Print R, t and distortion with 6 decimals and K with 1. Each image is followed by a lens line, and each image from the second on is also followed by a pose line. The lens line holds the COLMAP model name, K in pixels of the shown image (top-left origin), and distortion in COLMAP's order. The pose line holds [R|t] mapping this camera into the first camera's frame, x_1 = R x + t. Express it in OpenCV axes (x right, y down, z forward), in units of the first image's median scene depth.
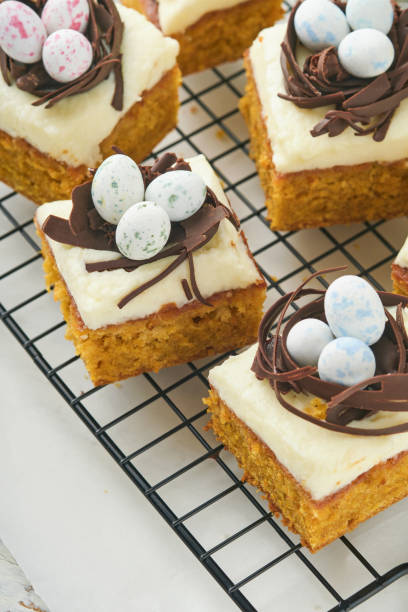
lens RADIAL K [[2029.5, 0, 204.0], [0, 2029.5, 306.0], [0, 0, 1]] dist [0.111895, 0.578079]
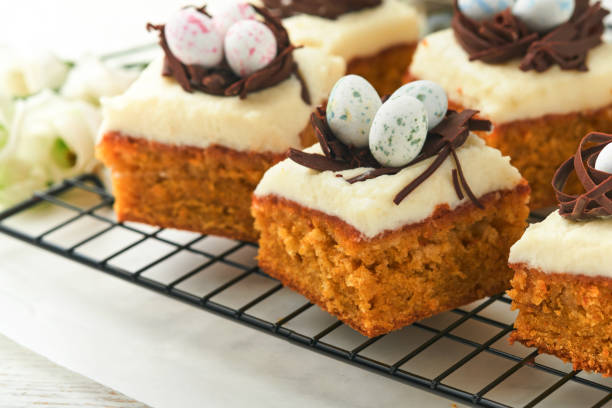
lens RADIAL K [[2029.5, 0, 306.0], [0, 2029.5, 204.0], [0, 0, 1]] dist [0.111895, 0.578079]
pose [[0.961344, -0.130416, 0.242505, -0.285959], [0.235104, 0.847224, -0.476380, 0.403046], [-0.143328, 0.514979, 0.845135, 0.231459]]
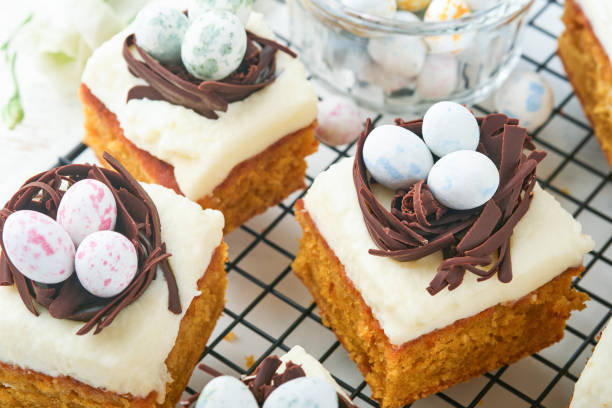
lens RADIAL K [[2029.5, 0, 306.0], [0, 2029.5, 204.0], [0, 0, 1]] dist [0.111895, 0.578079]
pose [[0.957282, -0.217421, 0.190631, -0.140127], [0.228565, 0.972775, -0.038293, -0.098672], [-0.177116, 0.080228, 0.980915, 0.212339]]
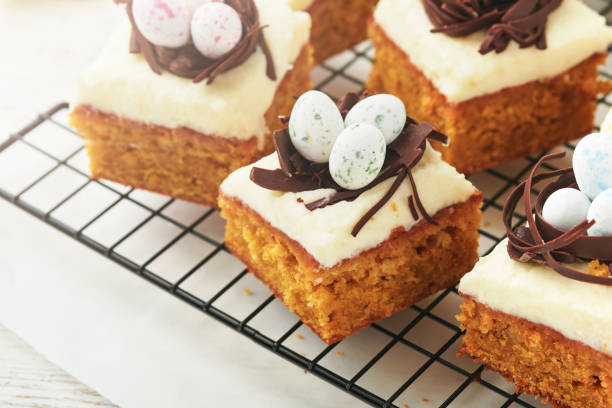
lens RADIAL K [[2029.5, 0, 306.0], [0, 2029.5, 204.0], [0, 0, 1]] dist [0.111895, 0.578079]
pose [[0.960916, -0.190384, 0.200983, -0.240331], [0.233729, 0.946984, -0.220435, 0.182691], [-0.148361, 0.258795, 0.954471, 0.086792]]
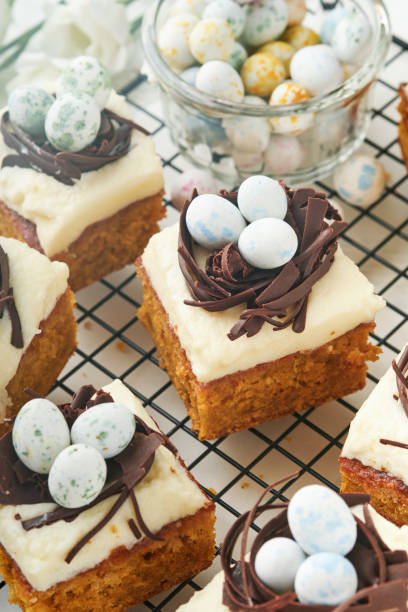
lens RADIAL K [[2029.5, 0, 204.0], [0, 2029.5, 306.0], [0, 0, 1]] dist [0.111895, 0.578079]
pose [[0.979010, -0.179986, 0.095625, -0.046144], [0.185648, 0.981133, -0.053977, -0.050119], [-0.084106, 0.070597, 0.993953, 0.061434]]
